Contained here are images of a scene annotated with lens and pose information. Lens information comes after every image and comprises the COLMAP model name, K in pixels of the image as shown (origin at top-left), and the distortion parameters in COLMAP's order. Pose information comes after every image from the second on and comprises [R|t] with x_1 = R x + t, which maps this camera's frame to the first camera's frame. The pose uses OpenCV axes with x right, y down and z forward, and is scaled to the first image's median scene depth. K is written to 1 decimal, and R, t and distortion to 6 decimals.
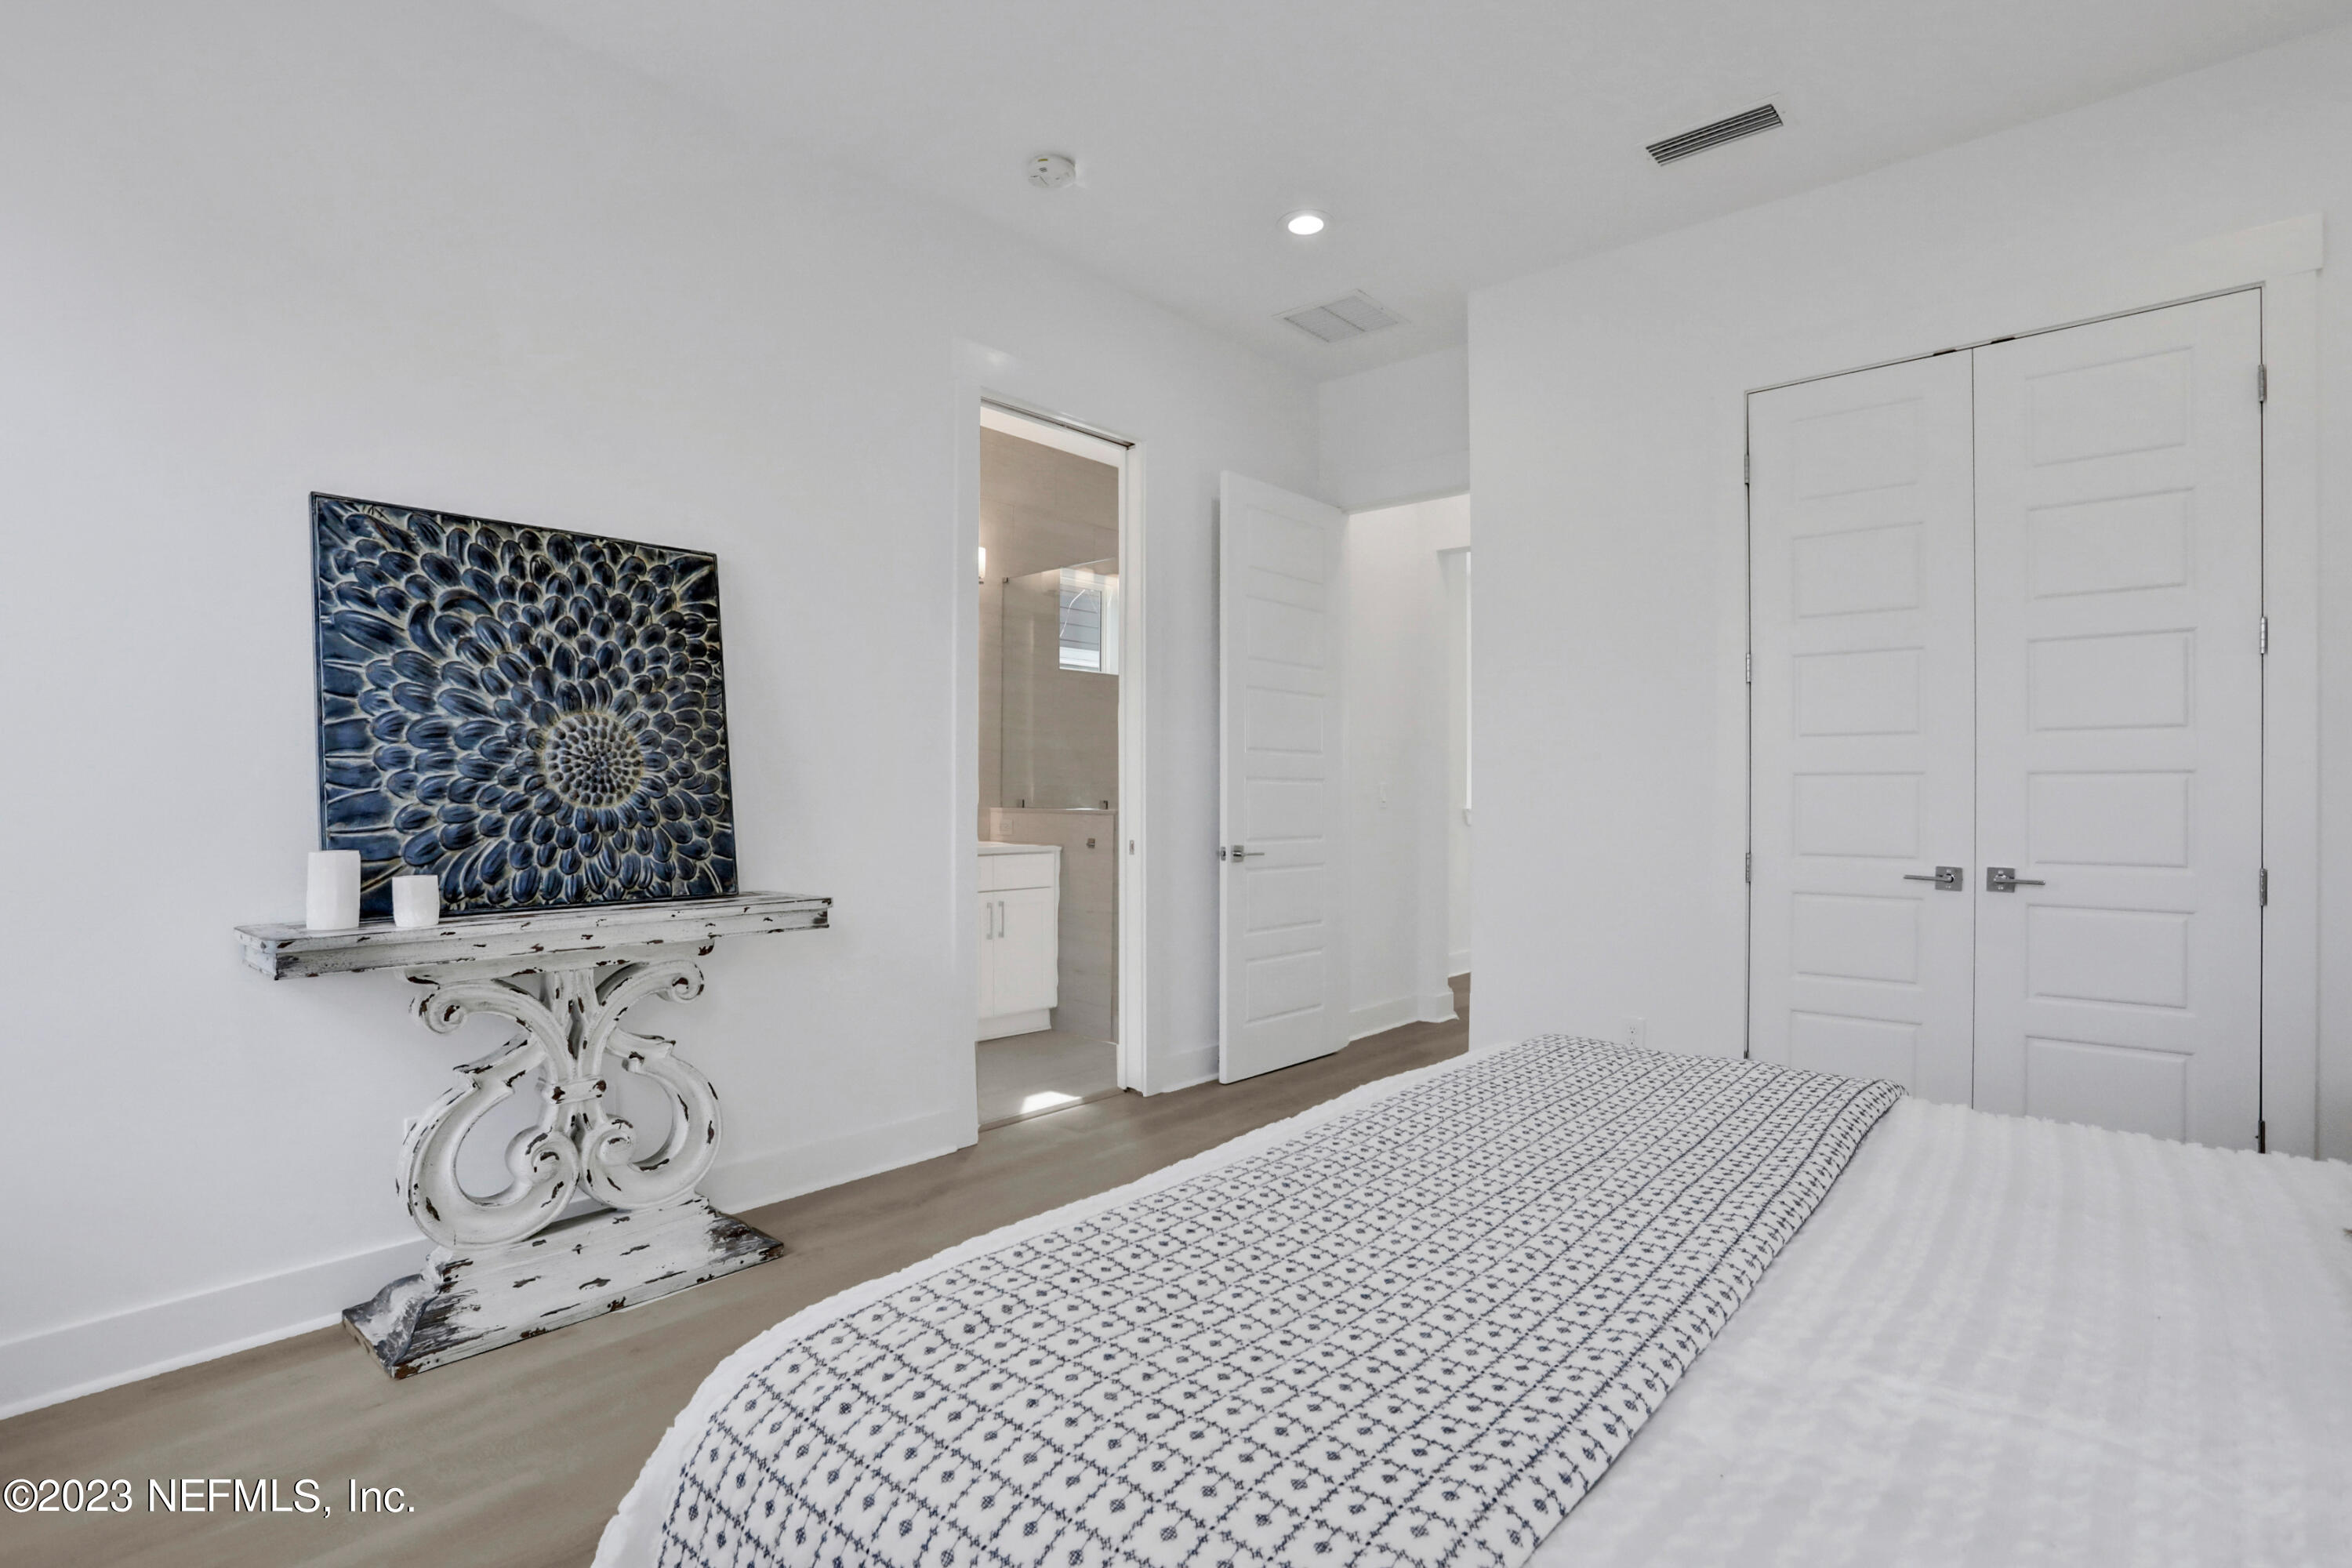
lens RADIAL K [[1144.7, 0, 1176.0], [0, 1144.7, 784.0], [0, 0, 1]] dist [-0.001383, 0.000258]
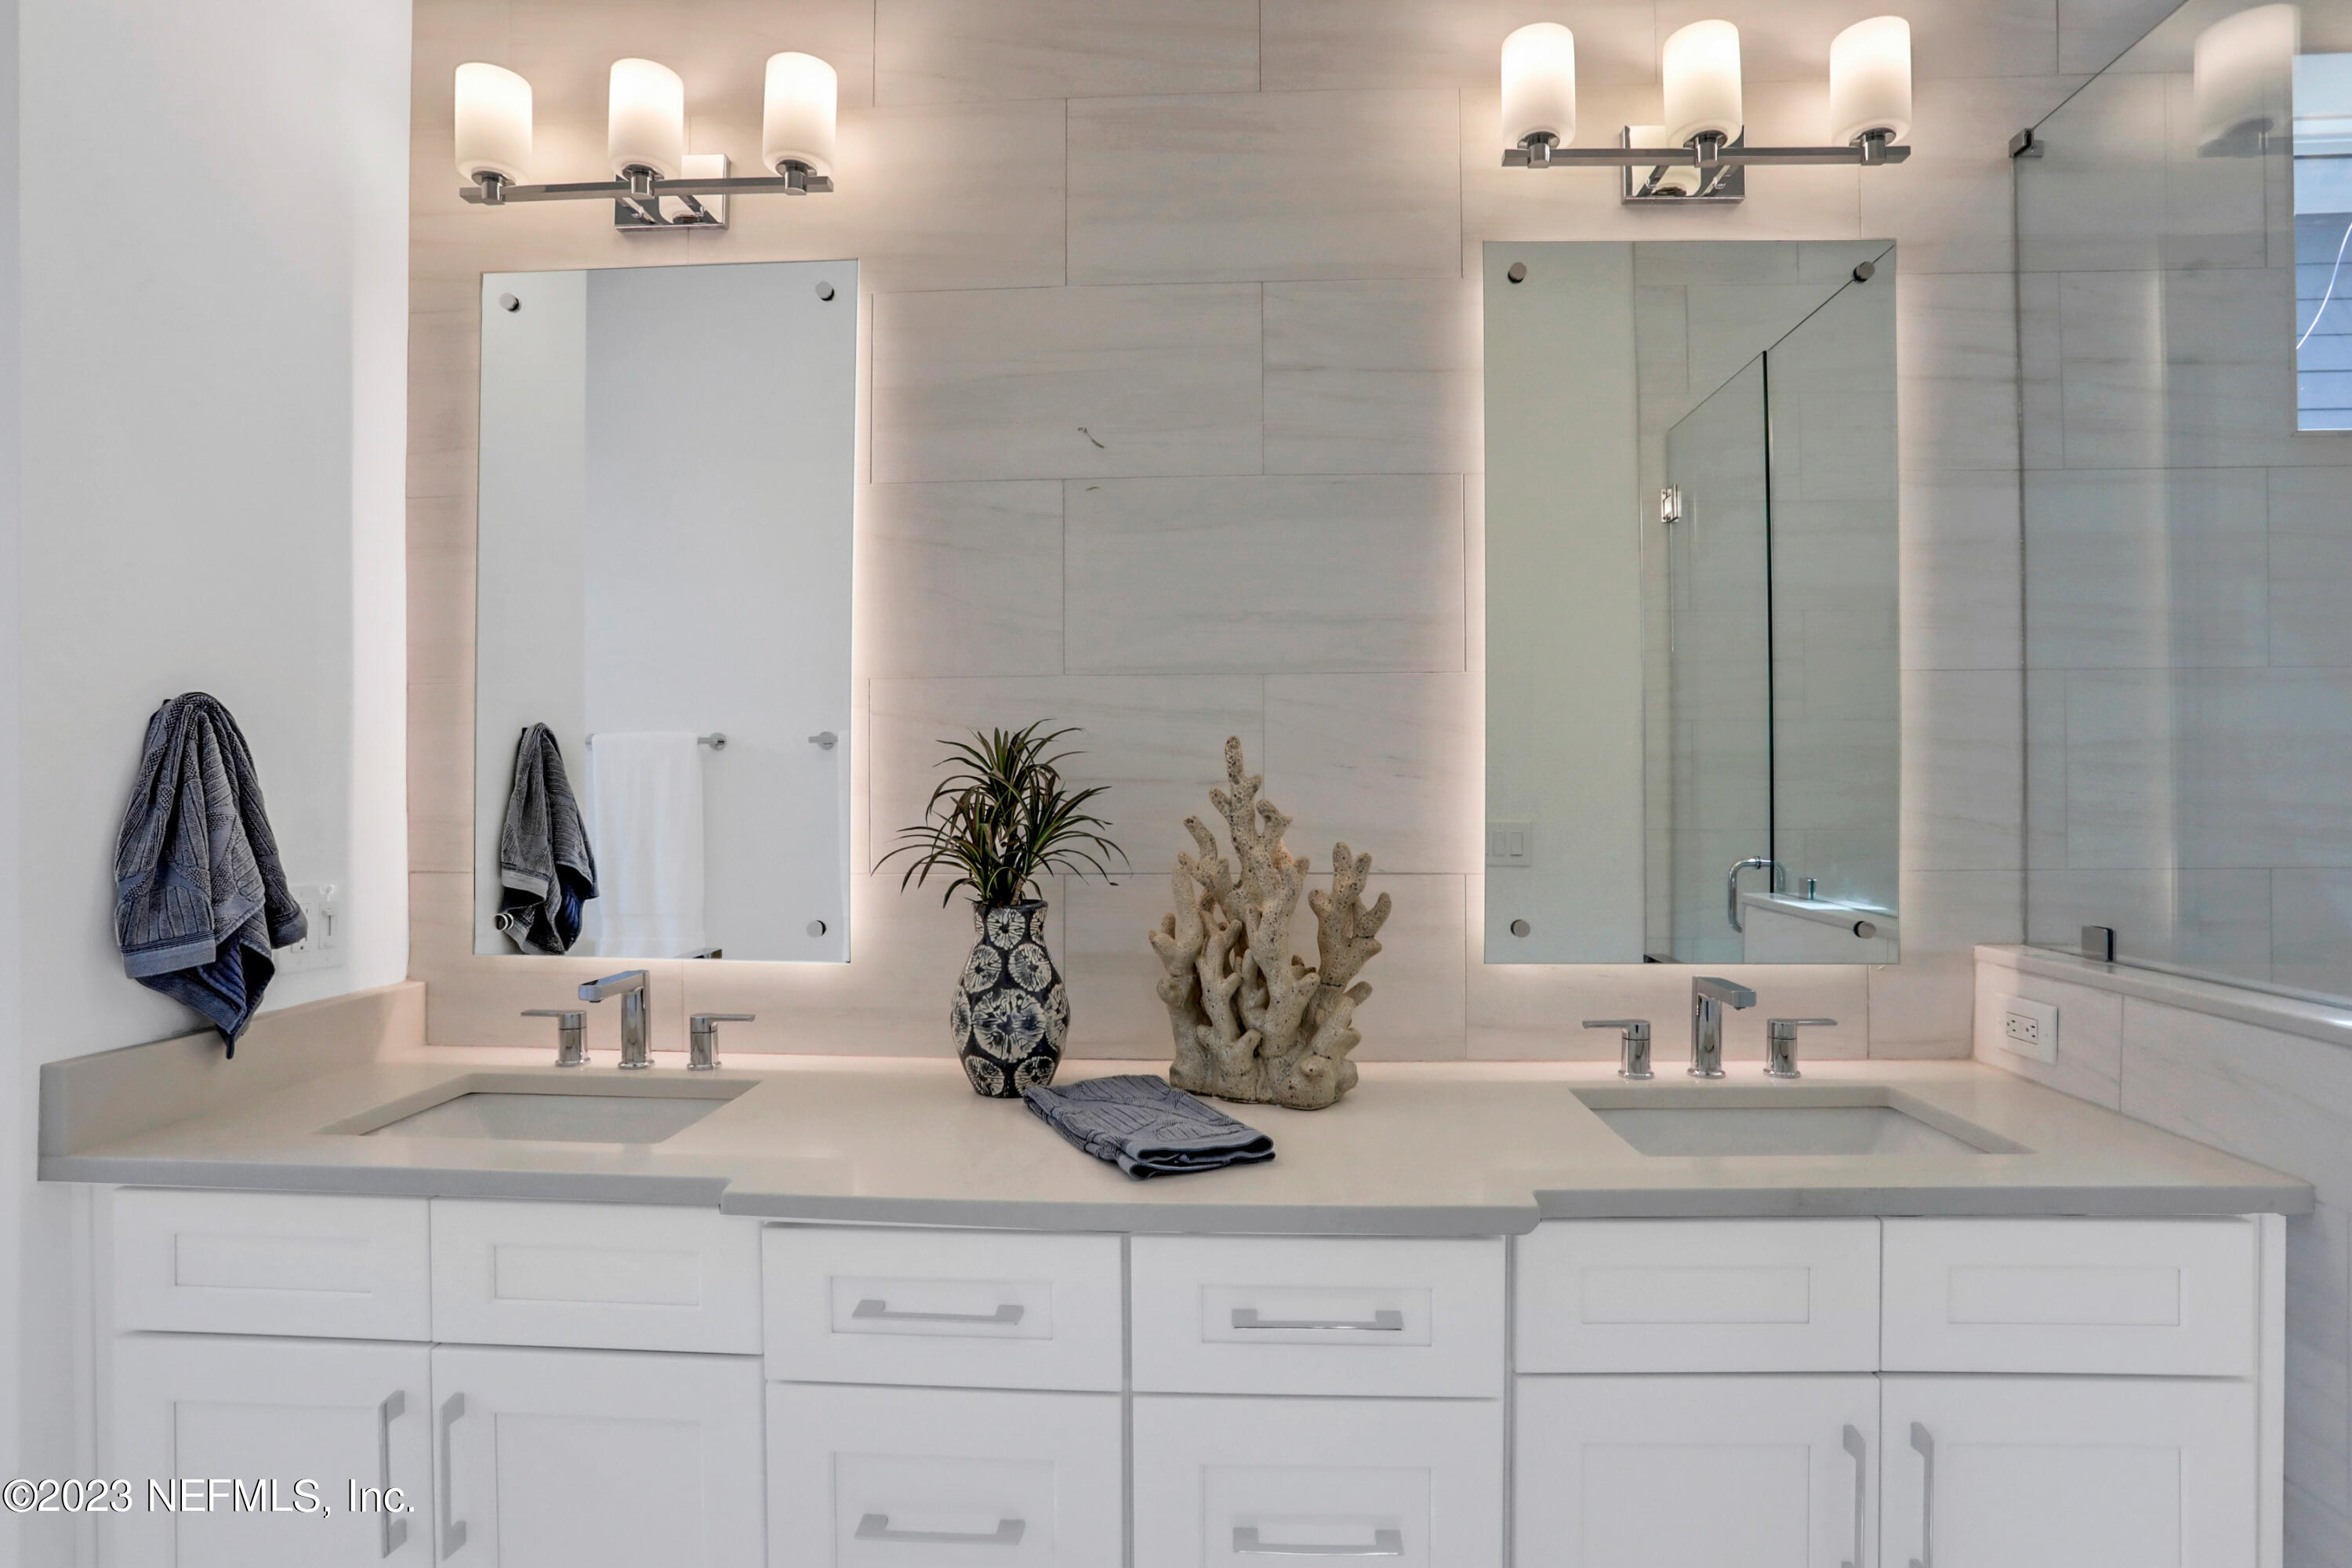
lens RADIAL K [[1189.3, 0, 1176.0], [0, 1189.3, 784.0], [0, 0, 1]] dist [-0.042545, 0.001125]
pose [[0.618180, -0.004623, -0.786023, -0.057118], [0.011334, 0.999931, 0.003033, -0.024034], [0.785955, -0.010784, 0.618190, 0.662021]]
